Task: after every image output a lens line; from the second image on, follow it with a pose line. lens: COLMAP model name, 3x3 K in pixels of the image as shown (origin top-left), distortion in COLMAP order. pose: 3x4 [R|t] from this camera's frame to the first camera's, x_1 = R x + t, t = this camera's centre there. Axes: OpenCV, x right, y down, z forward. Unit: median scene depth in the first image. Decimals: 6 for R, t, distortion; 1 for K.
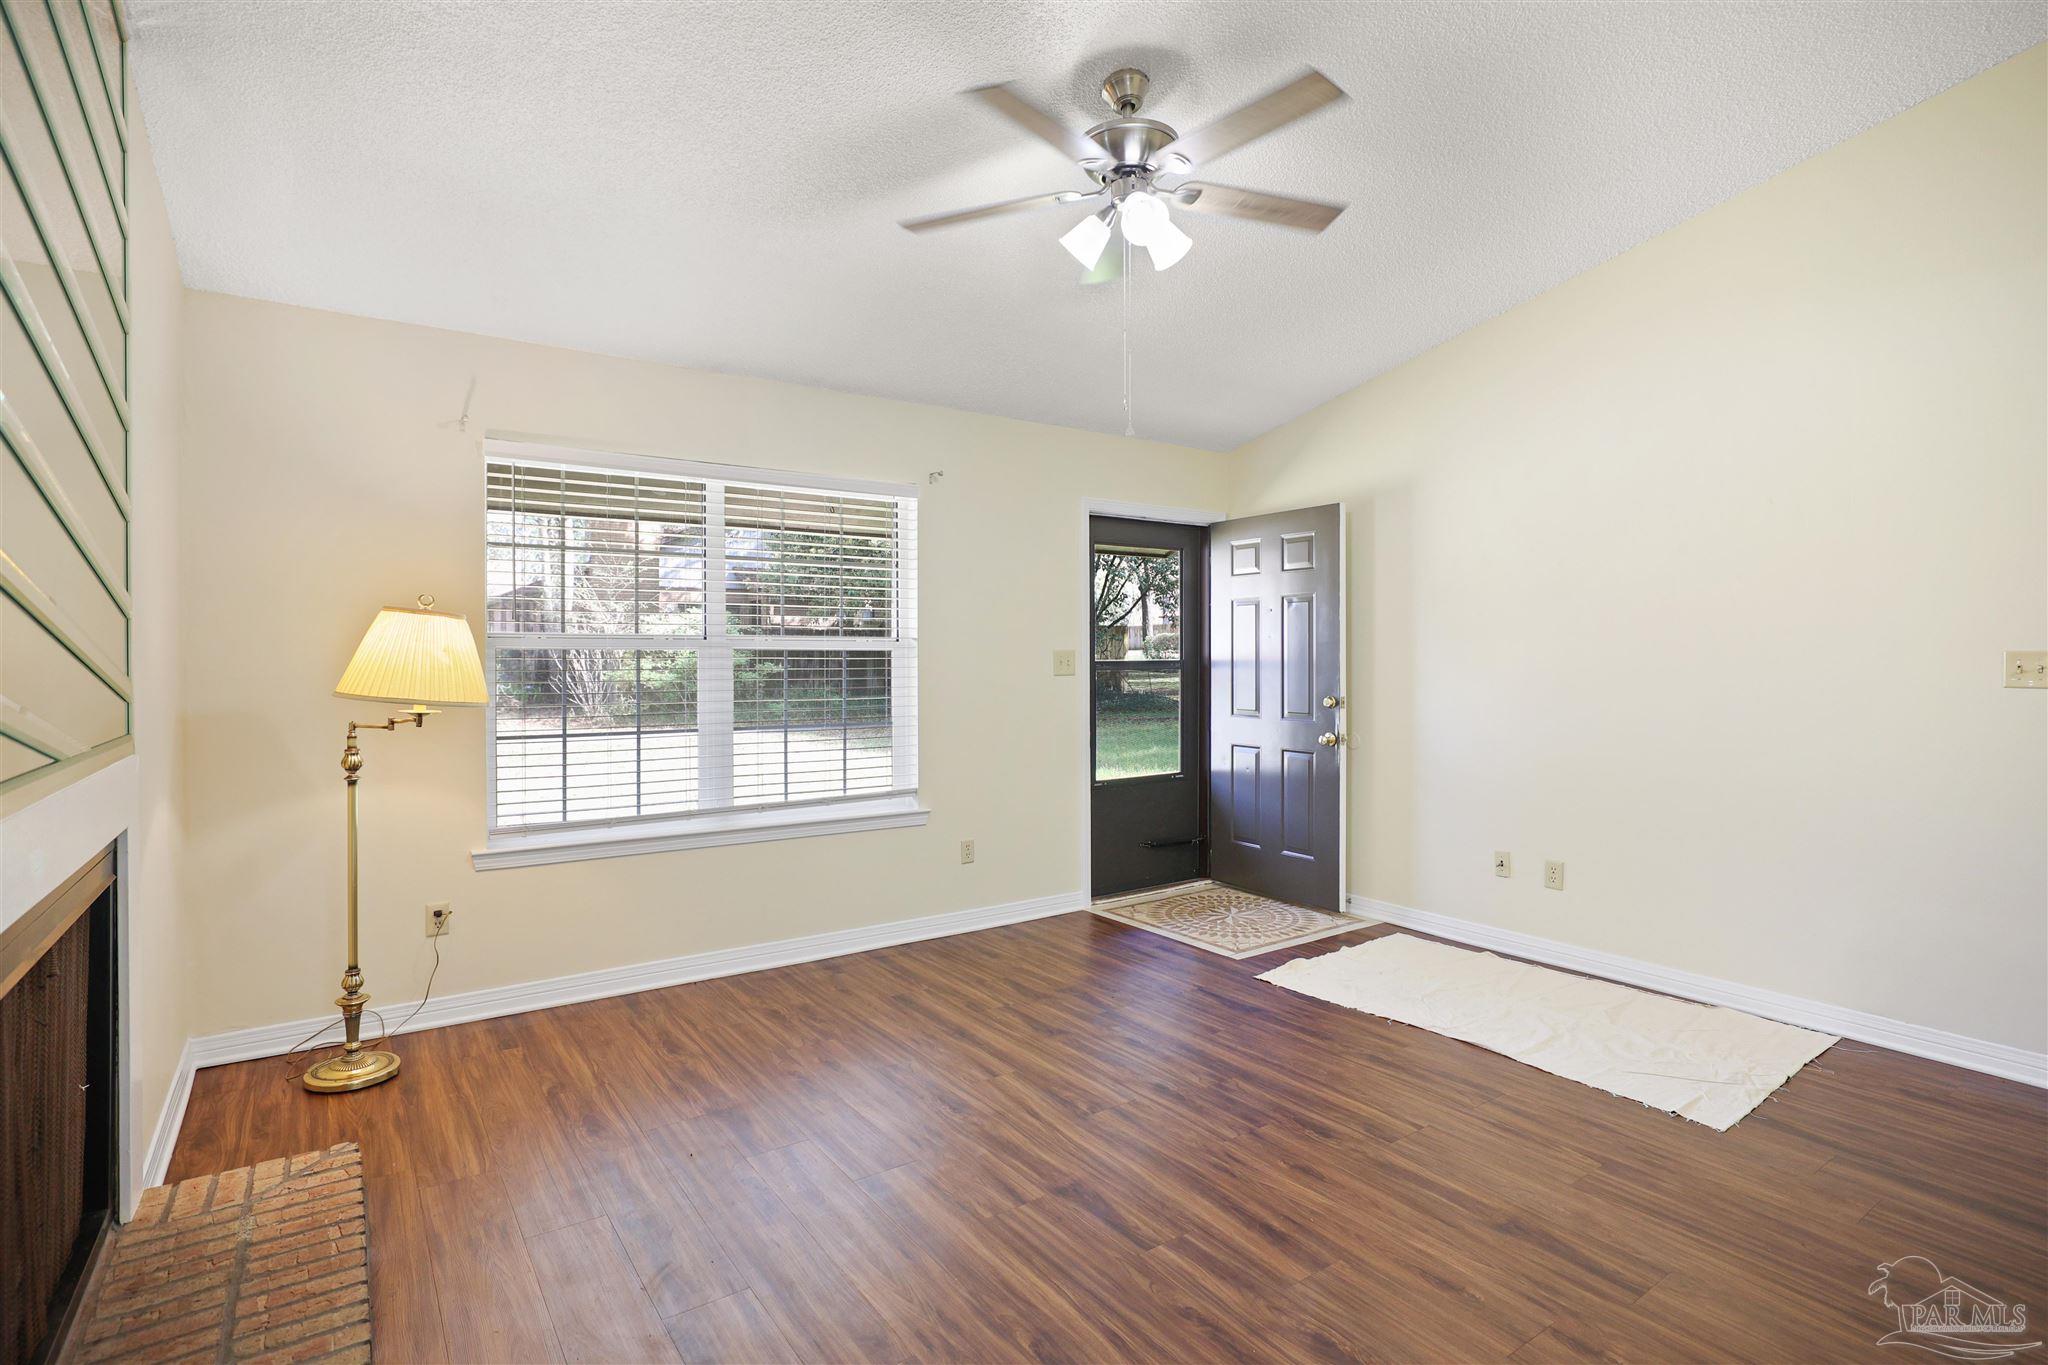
lens RADIAL K [[1005.5, 0, 1014.0], [0, 1005.5, 651.7], [0, 0, 1]] dist [-0.023633, 0.010446]
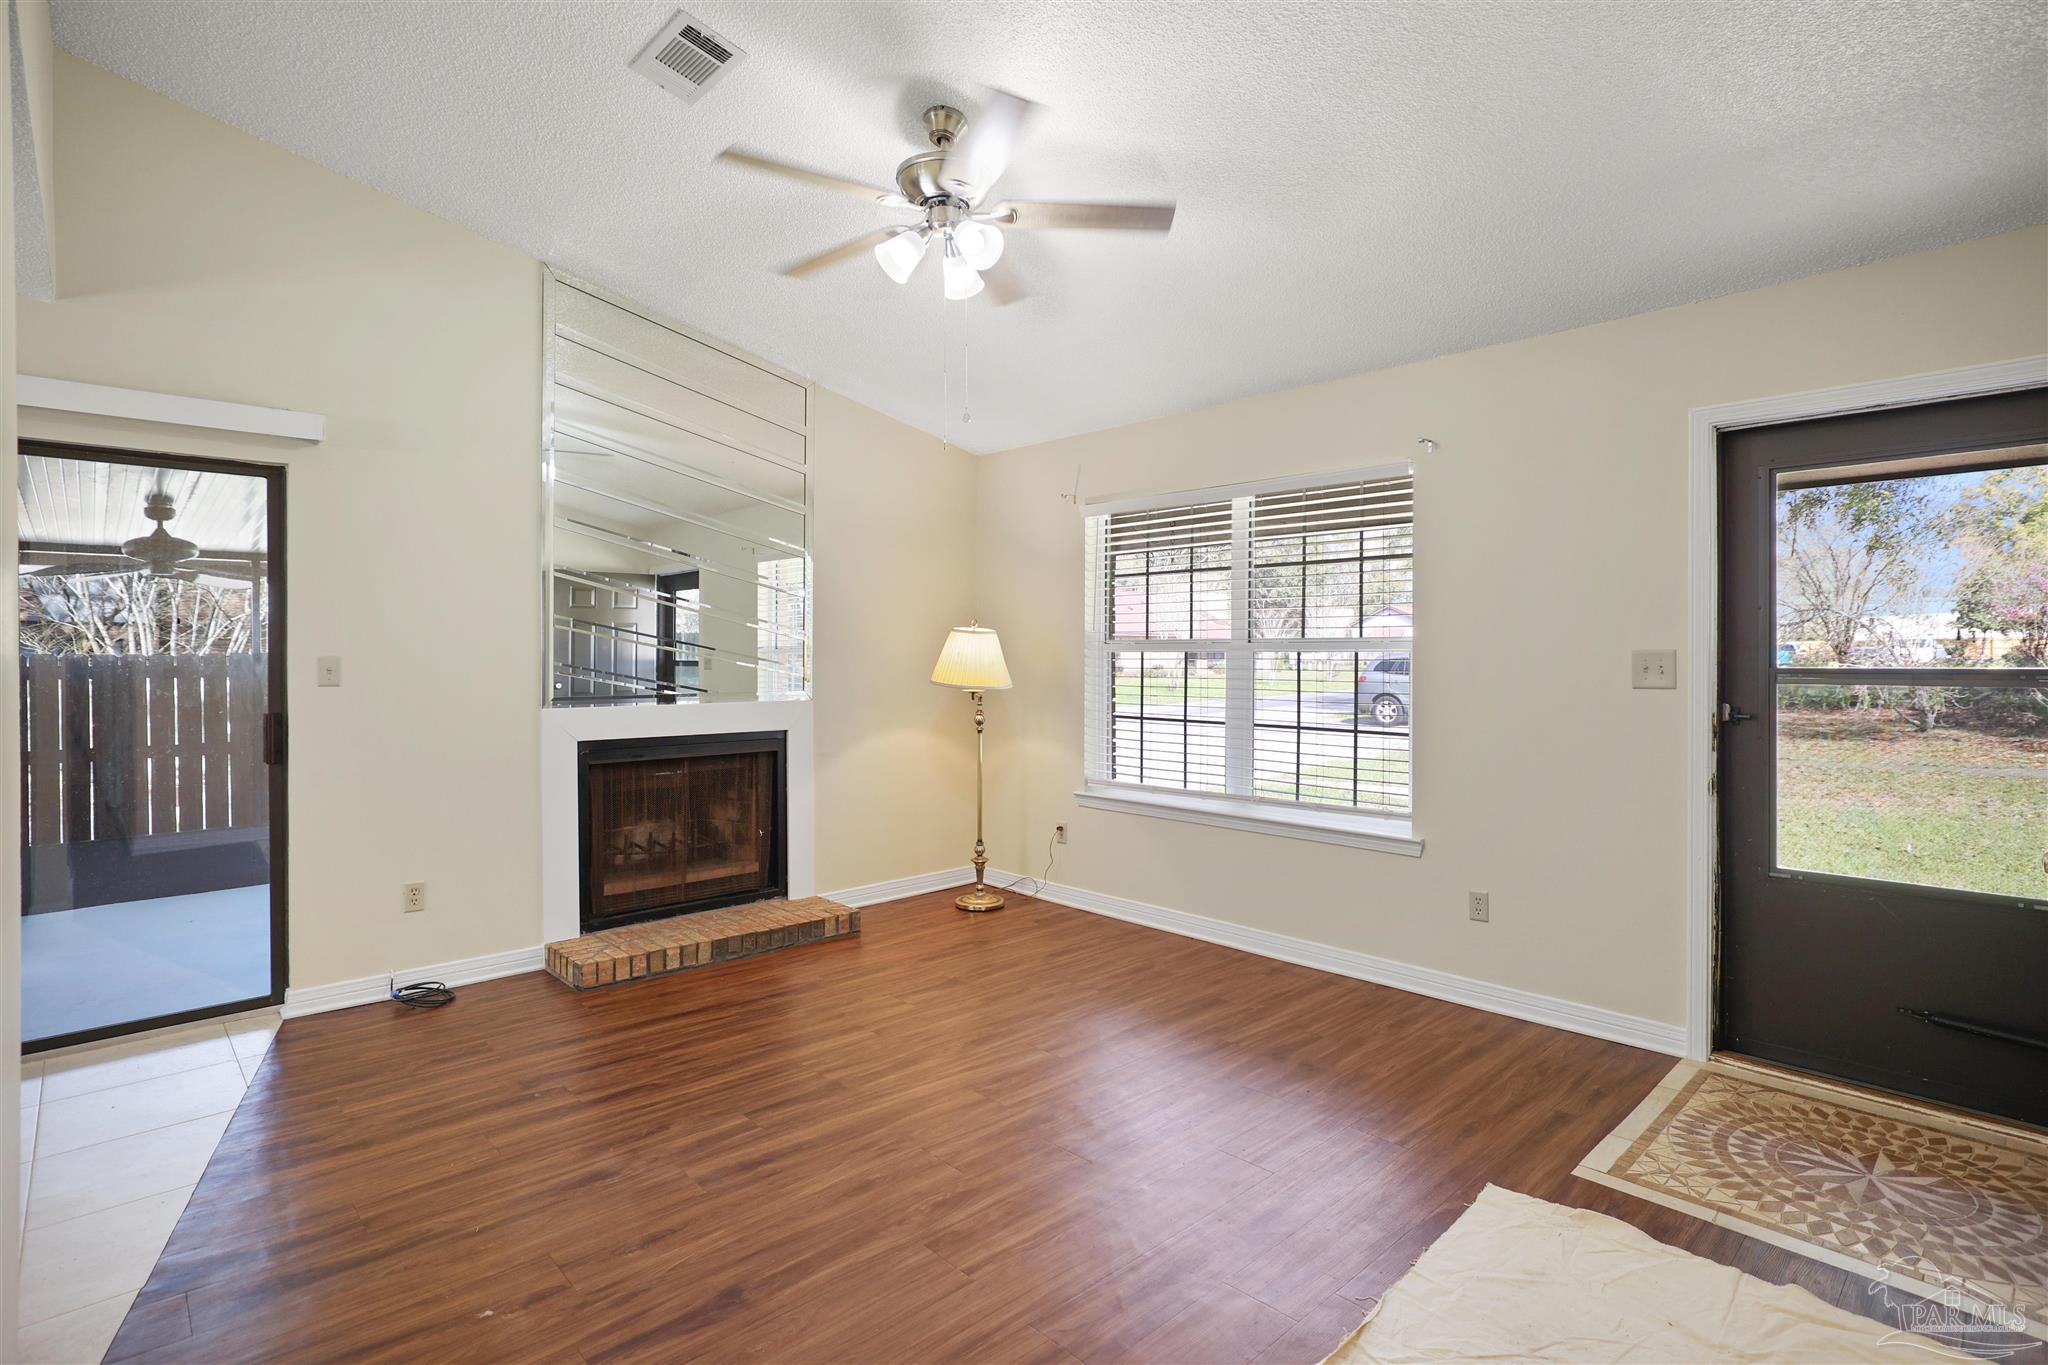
lens RADIAL K [[996.7, 0, 1026.4], [0, 996.7, 664.5], [0, 0, 1]] dist [-0.020391, 0.000710]
pose [[0.154716, 0.007636, -0.987930, 0.946767], [0.002026, 0.999966, 0.008046, 0.003460], [0.987957, -0.003246, 0.154695, 0.756915]]
